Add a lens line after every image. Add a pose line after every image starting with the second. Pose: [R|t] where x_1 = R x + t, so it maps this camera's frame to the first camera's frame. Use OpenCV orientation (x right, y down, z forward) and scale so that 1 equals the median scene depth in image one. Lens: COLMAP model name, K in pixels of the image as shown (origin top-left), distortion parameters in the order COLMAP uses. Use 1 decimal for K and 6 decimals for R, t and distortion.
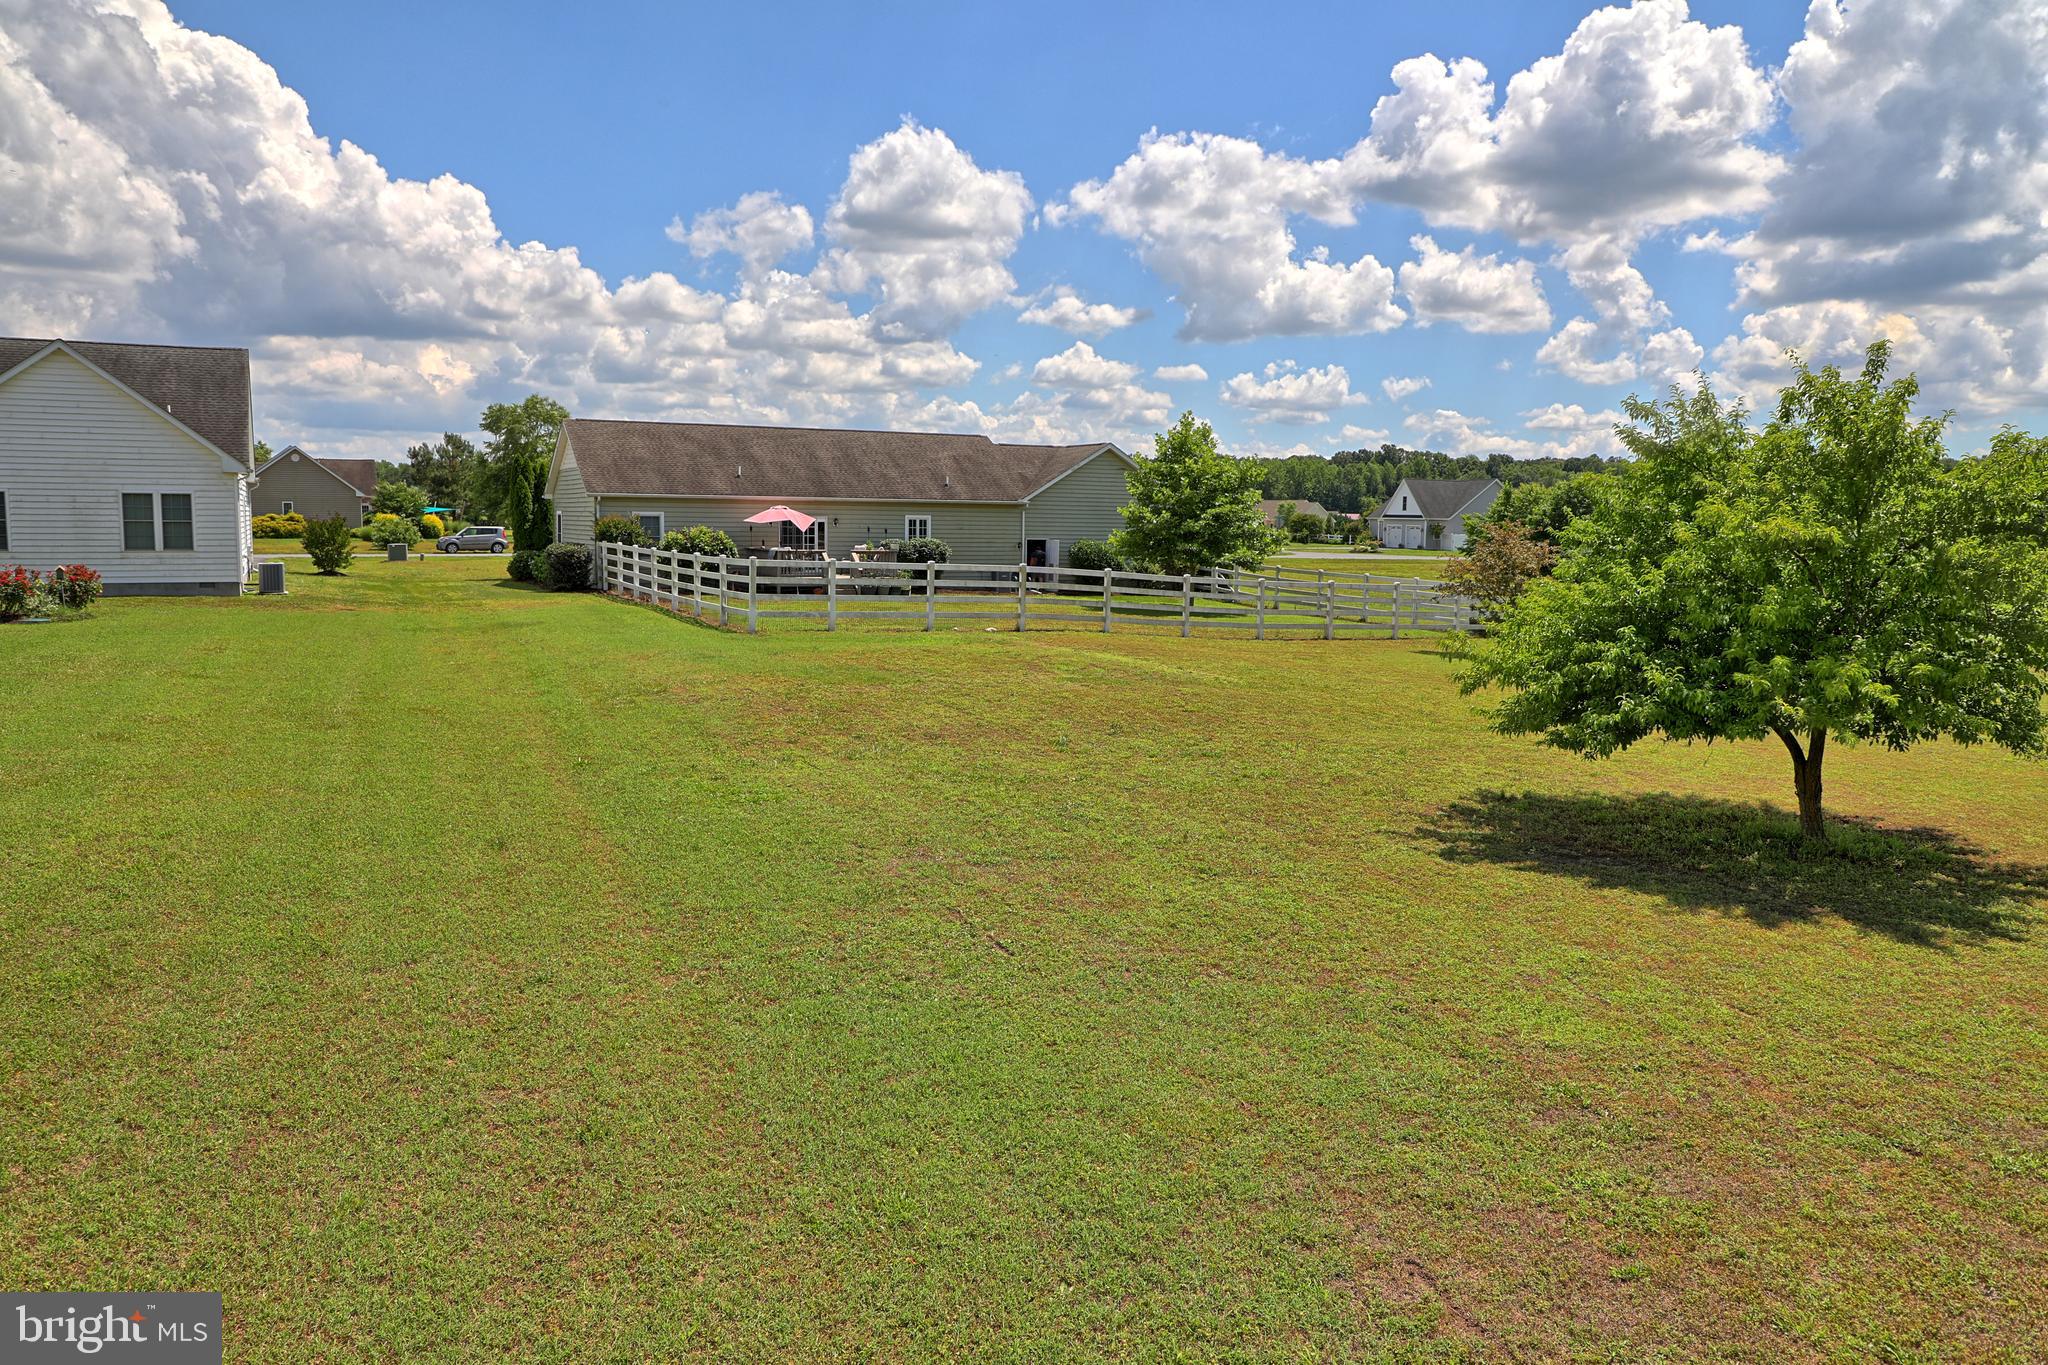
lens RADIAL K [[1427.3, 0, 1024.0], [0, 1427.3, 682.5], [0, 0, 1]] dist [-0.047311, 0.058019]
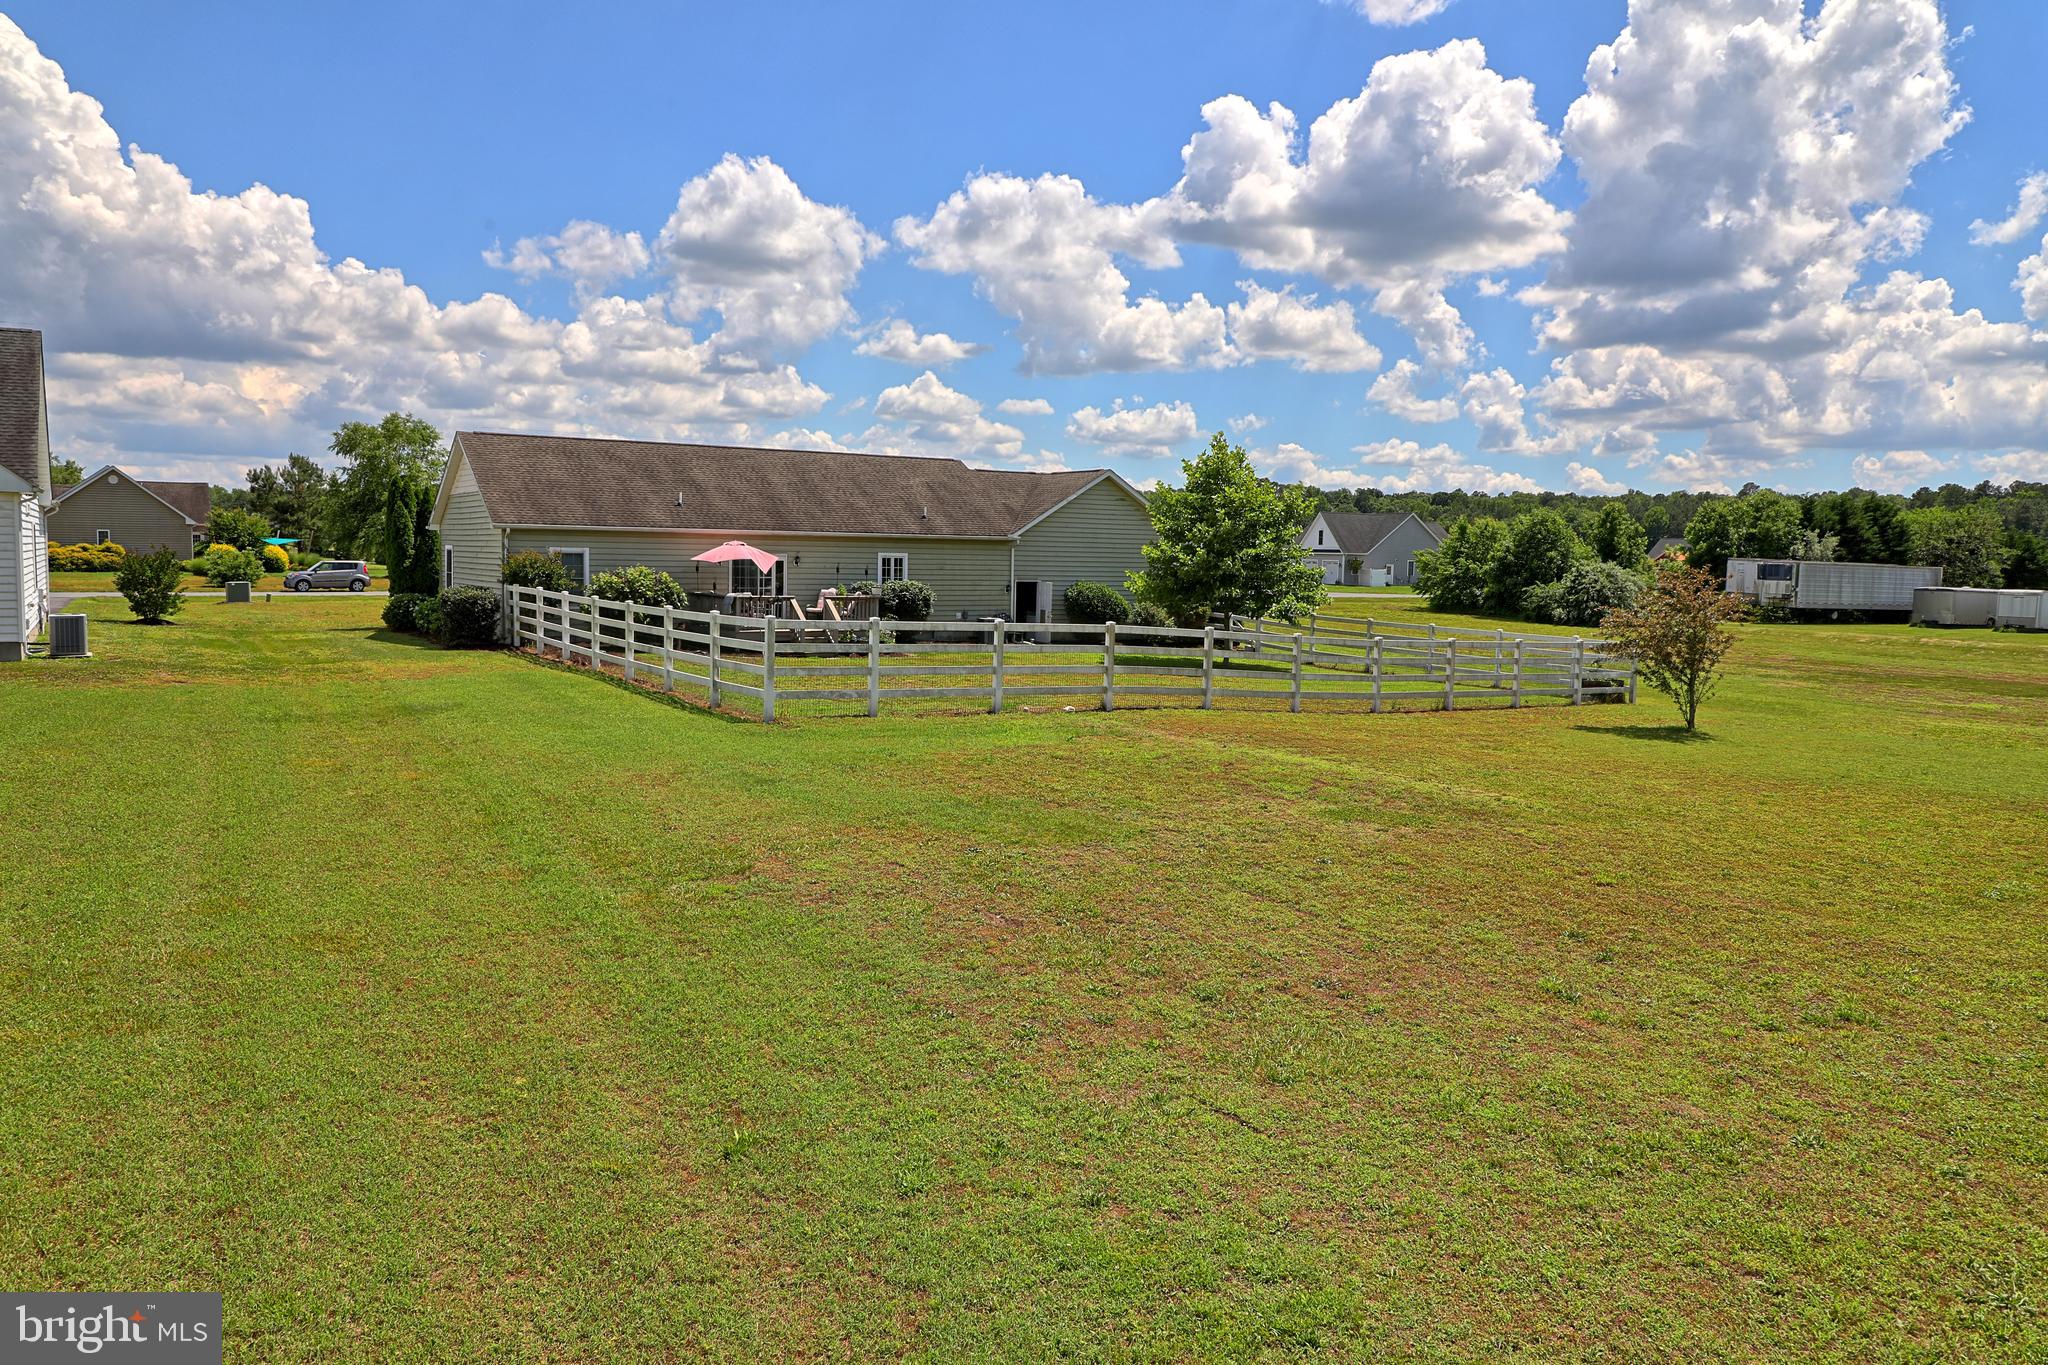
lens RADIAL K [[1427.3, 0, 1024.0], [0, 1427.3, 682.5], [0, 0, 1]] dist [-0.047311, 0.058019]
pose [[0.995212, -0.004362, 0.097639, -0.084949], [0.006444, 0.999758, -0.021015, -0.024680], [-0.097524, 0.021544, 0.995000, 0.173280]]
